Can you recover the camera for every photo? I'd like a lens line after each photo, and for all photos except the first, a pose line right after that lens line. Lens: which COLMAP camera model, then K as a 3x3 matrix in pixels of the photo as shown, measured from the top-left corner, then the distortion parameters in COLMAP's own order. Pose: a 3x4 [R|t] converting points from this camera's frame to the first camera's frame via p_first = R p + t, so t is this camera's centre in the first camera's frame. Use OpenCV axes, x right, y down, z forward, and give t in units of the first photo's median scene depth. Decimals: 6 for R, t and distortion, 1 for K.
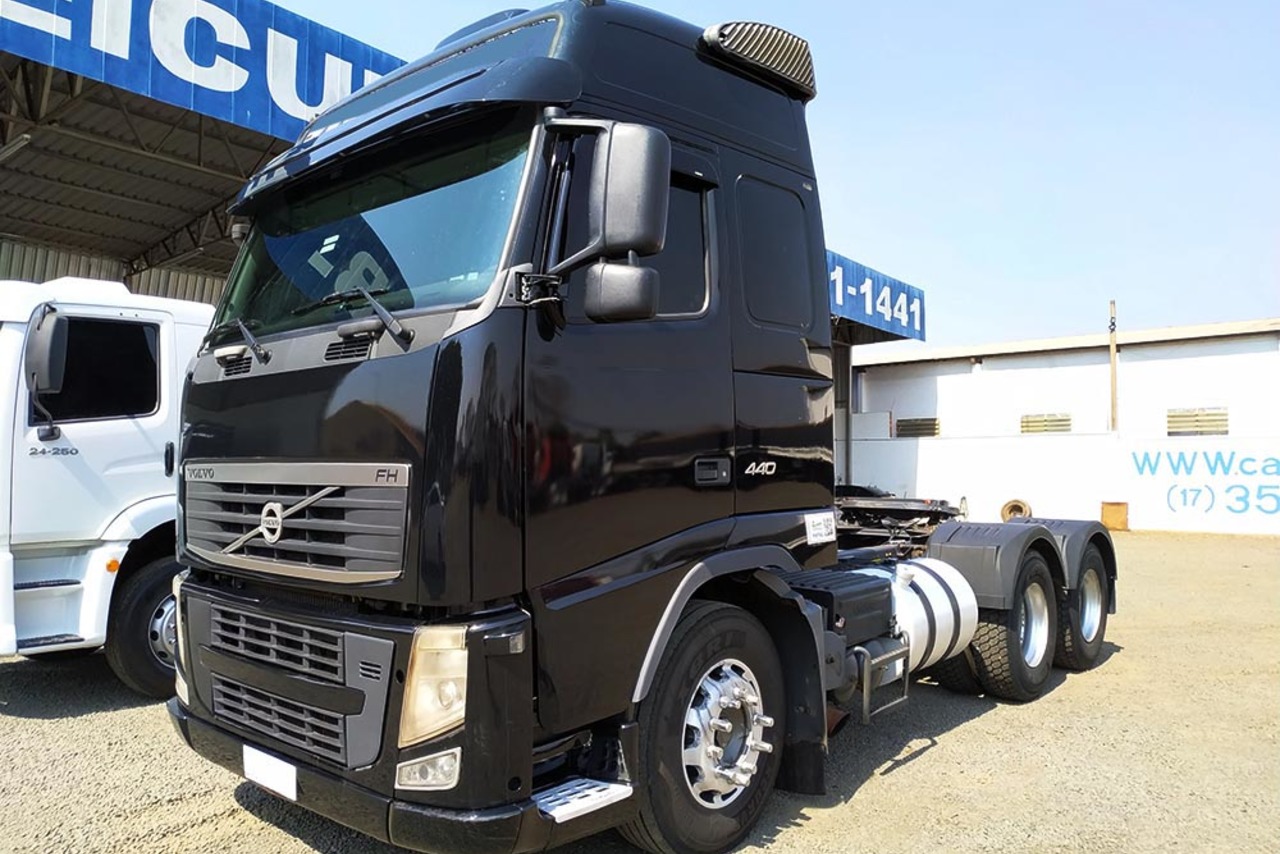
lens RADIAL K [[877.5, 0, 639.8], [0, 877.5, 443.5], [0, 0, 1]] dist [0.027842, -0.002100]
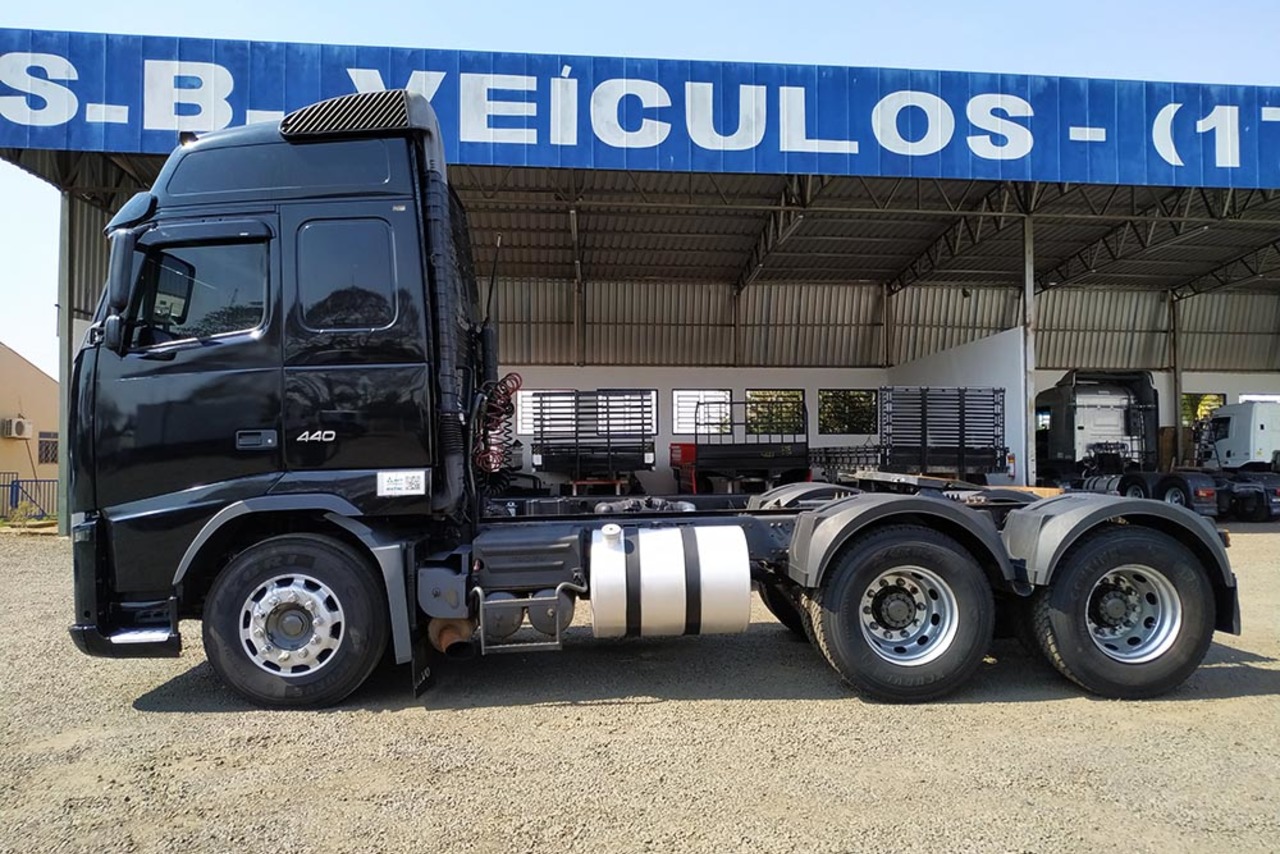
lens RADIAL K [[883.5, 0, 641.0], [0, 883.5, 448.0], [0, 0, 1]] dist [-0.029011, -0.001522]
pose [[0.735013, -0.023989, -0.677629, 1.589771], [0.037208, 0.999295, 0.004982, 0.064984], [0.677032, -0.028875, 0.735387, 0.391323]]
